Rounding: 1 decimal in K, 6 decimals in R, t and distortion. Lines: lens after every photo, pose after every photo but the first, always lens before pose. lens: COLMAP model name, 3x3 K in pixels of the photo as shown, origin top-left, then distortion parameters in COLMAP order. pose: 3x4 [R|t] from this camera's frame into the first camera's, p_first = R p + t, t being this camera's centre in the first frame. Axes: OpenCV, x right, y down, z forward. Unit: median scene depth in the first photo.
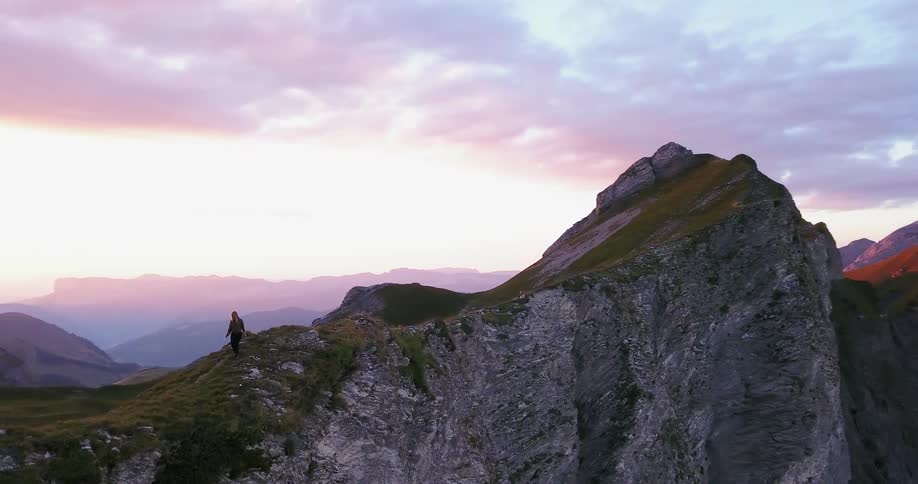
lens RADIAL K [[677.7, 0, 458.5], [0, 677.7, 254.4], [0, 0, 1]] dist [0.023460, -0.037481]
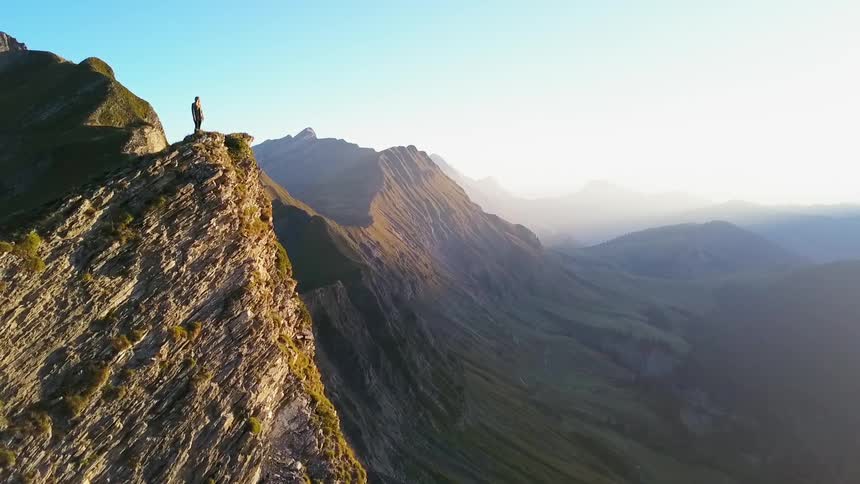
lens RADIAL K [[676.3, 0, 432.7], [0, 676.3, 246.1], [0, 0, 1]] dist [0.035021, -0.064758]
pose [[0.657738, -0.064391, 0.750489, 0.076555], [-0.016634, 0.994855, 0.099935, -0.016501], [-0.753063, -0.078214, 0.653283, 0.188296]]
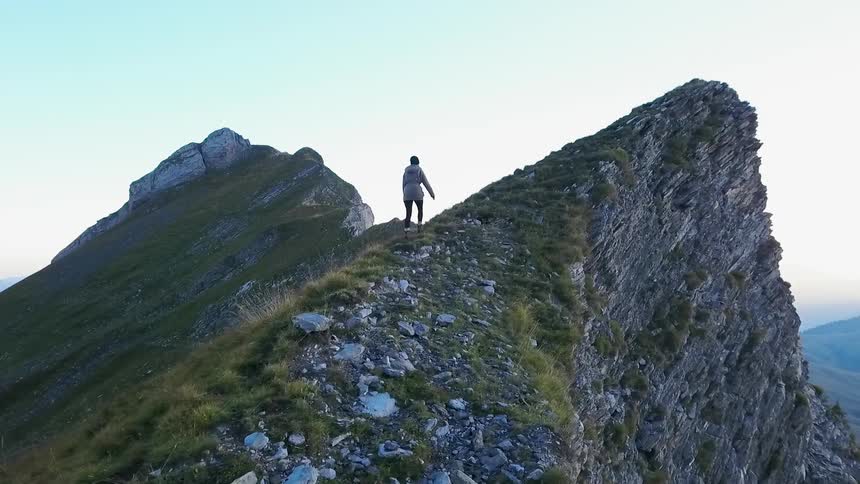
lens RADIAL K [[676.3, 0, 427.5], [0, 676.3, 249.6], [0, 0, 1]] dist [0.035021, -0.064758]
pose [[0.823503, 0.017411, 0.567045, 0.057690], [-0.009624, 0.999814, -0.016722, -0.003942], [-0.567231, 0.008314, 0.823517, 0.213613]]
